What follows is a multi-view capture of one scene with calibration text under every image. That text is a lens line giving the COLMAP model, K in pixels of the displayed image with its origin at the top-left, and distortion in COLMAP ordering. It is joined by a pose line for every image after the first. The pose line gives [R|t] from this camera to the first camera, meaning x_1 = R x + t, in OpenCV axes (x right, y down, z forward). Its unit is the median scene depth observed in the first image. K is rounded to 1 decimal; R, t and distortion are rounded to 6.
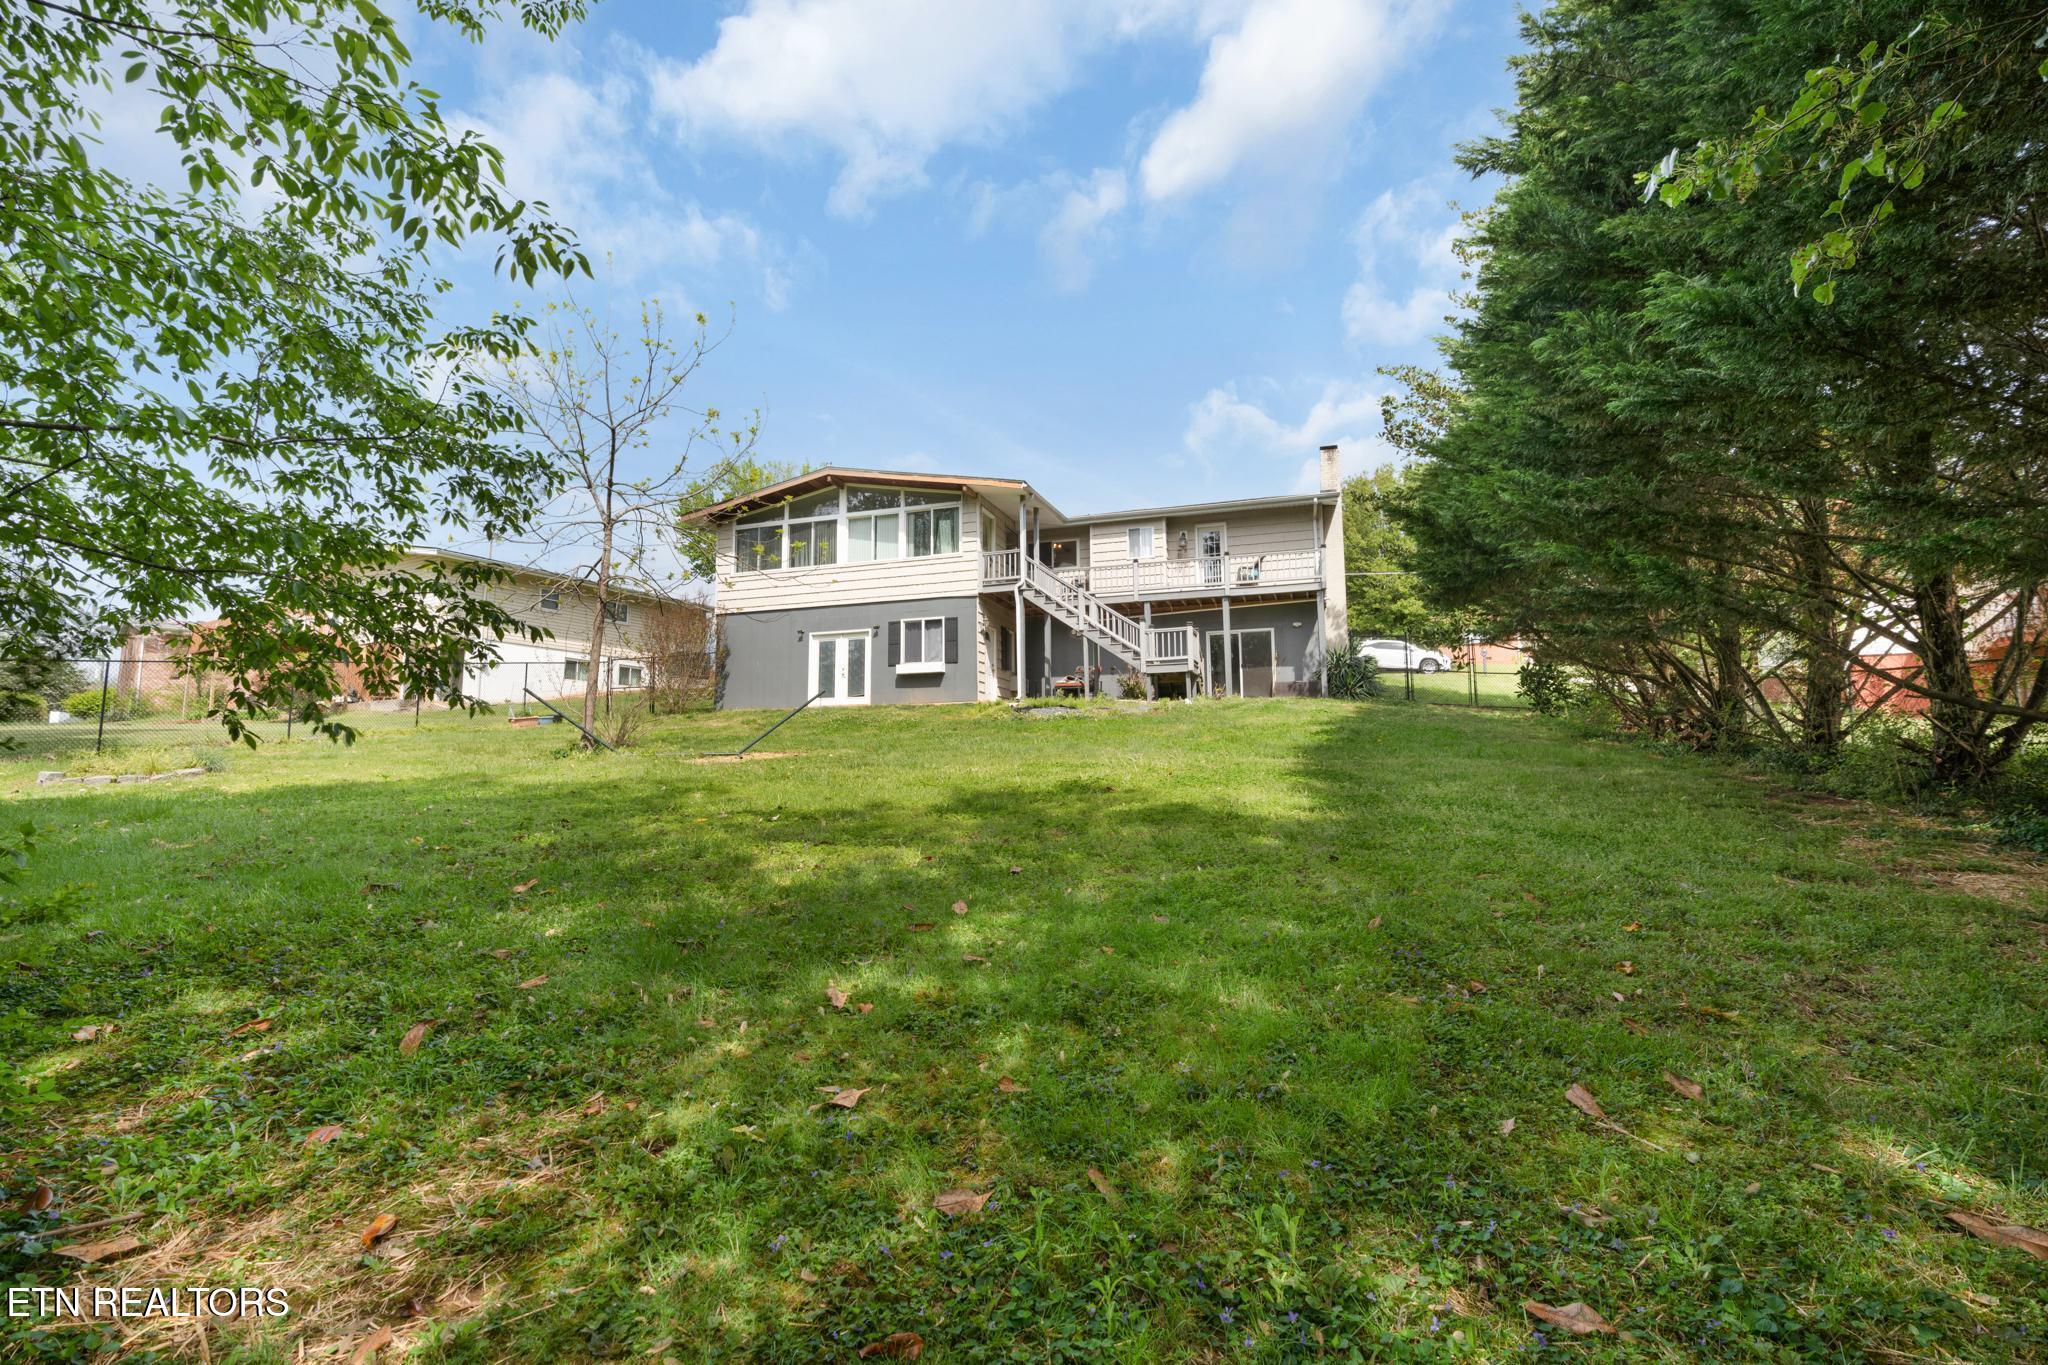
lens RADIAL K [[947.0, 0, 1026.1], [0, 947.0, 645.5], [0, 0, 1]] dist [-0.002970, 0.000726]
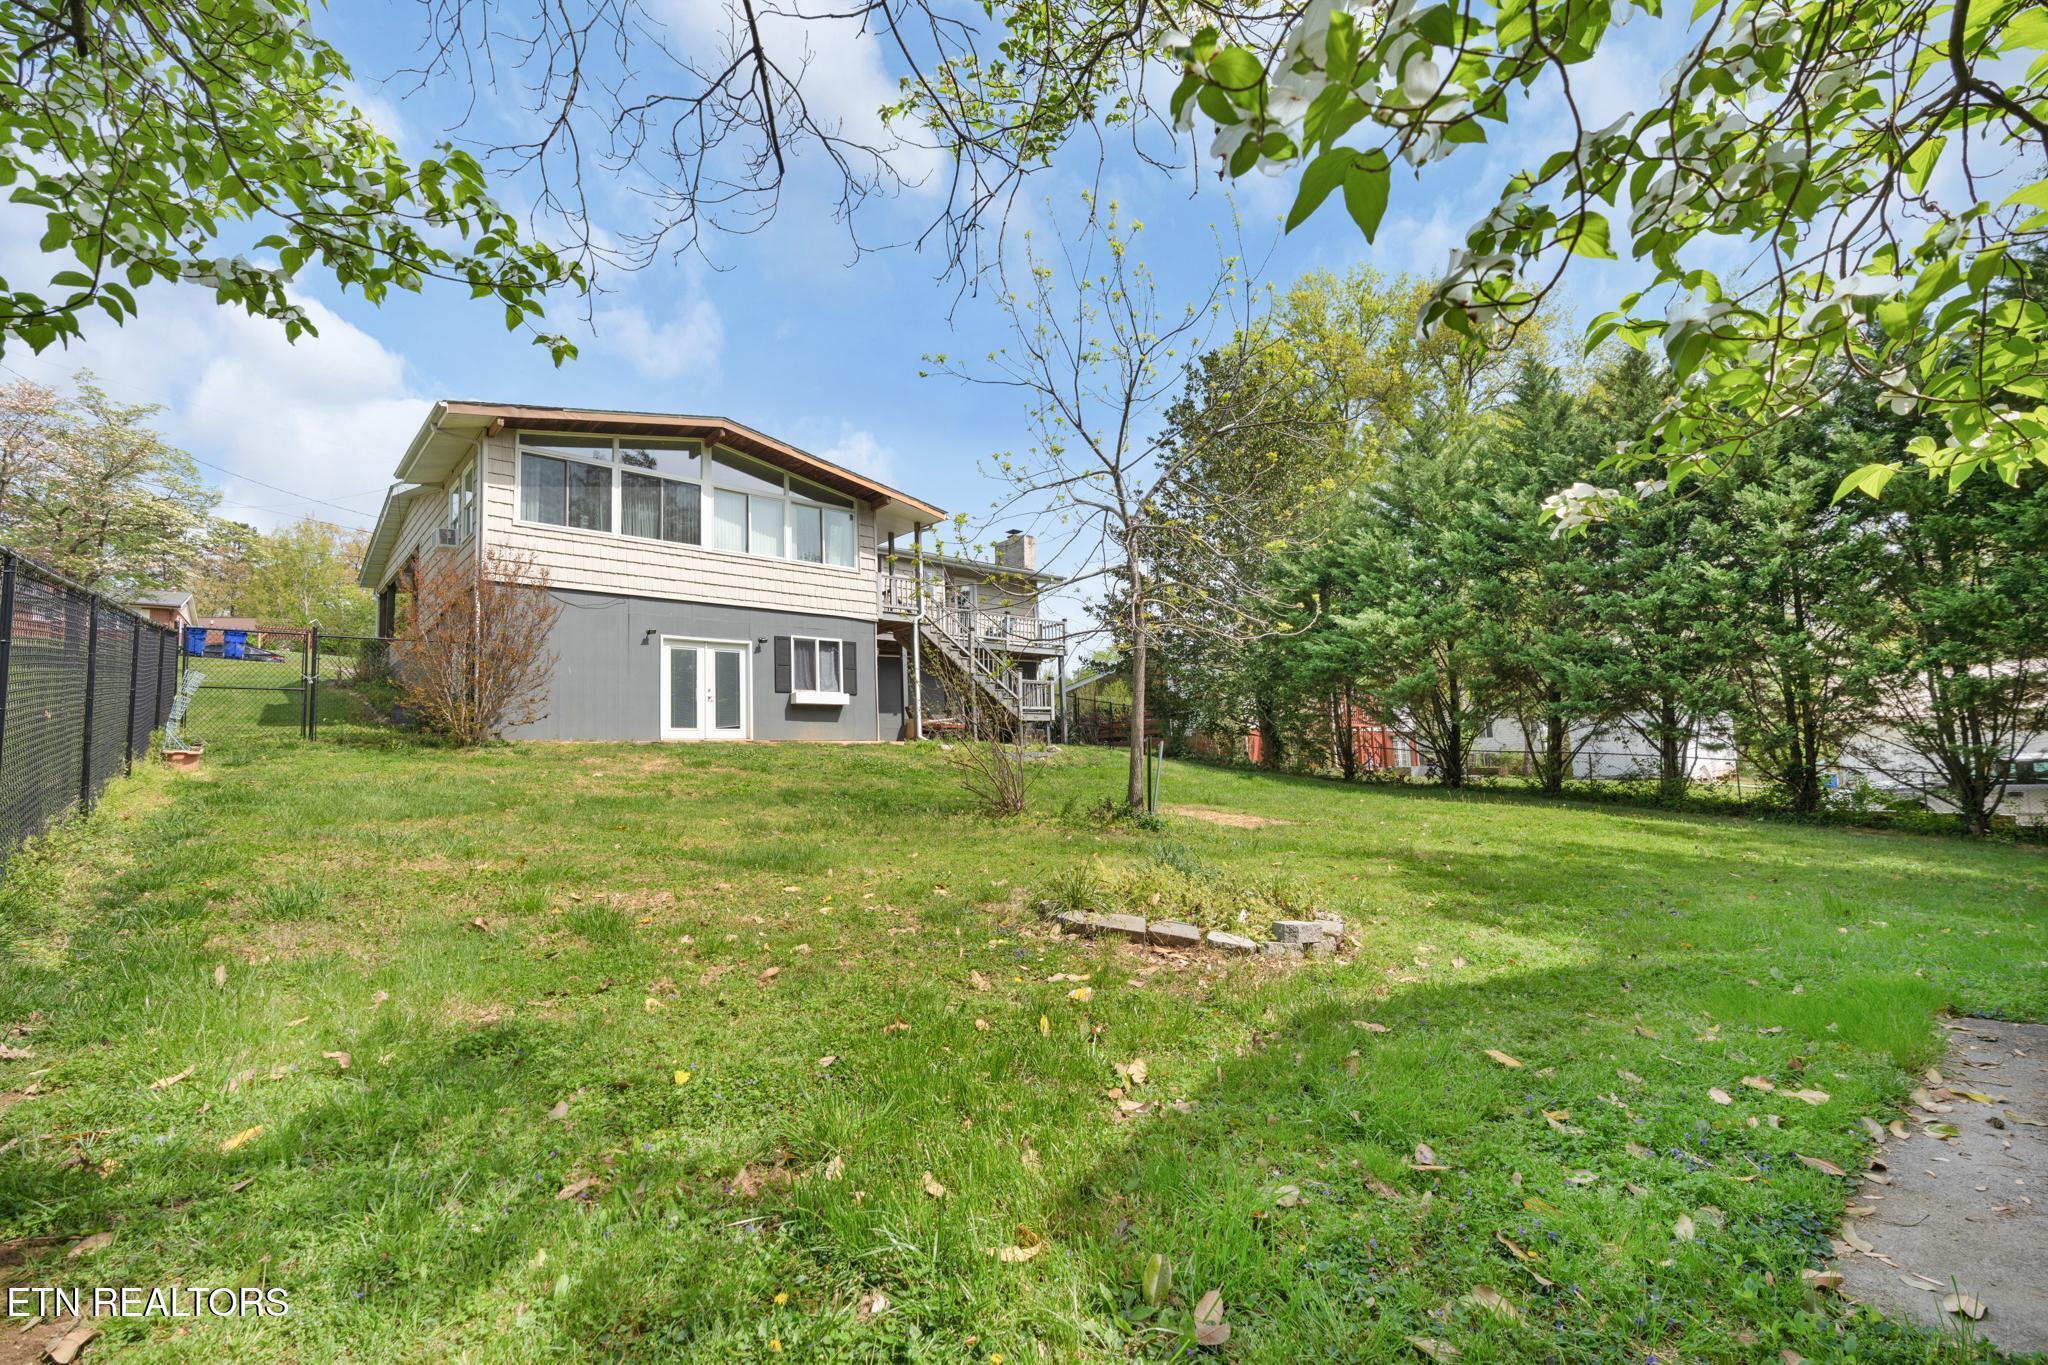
lens RADIAL K [[947.0, 0, 1026.1], [0, 947.0, 645.5], [0, 0, 1]] dist [-0.002970, 0.000726]
pose [[0.482922, 0.109072, 0.868844, -0.740823], [-0.096228, 0.992813, -0.071149, 0.019350], [-0.870360, -0.049247, 0.489947, 0.430993]]
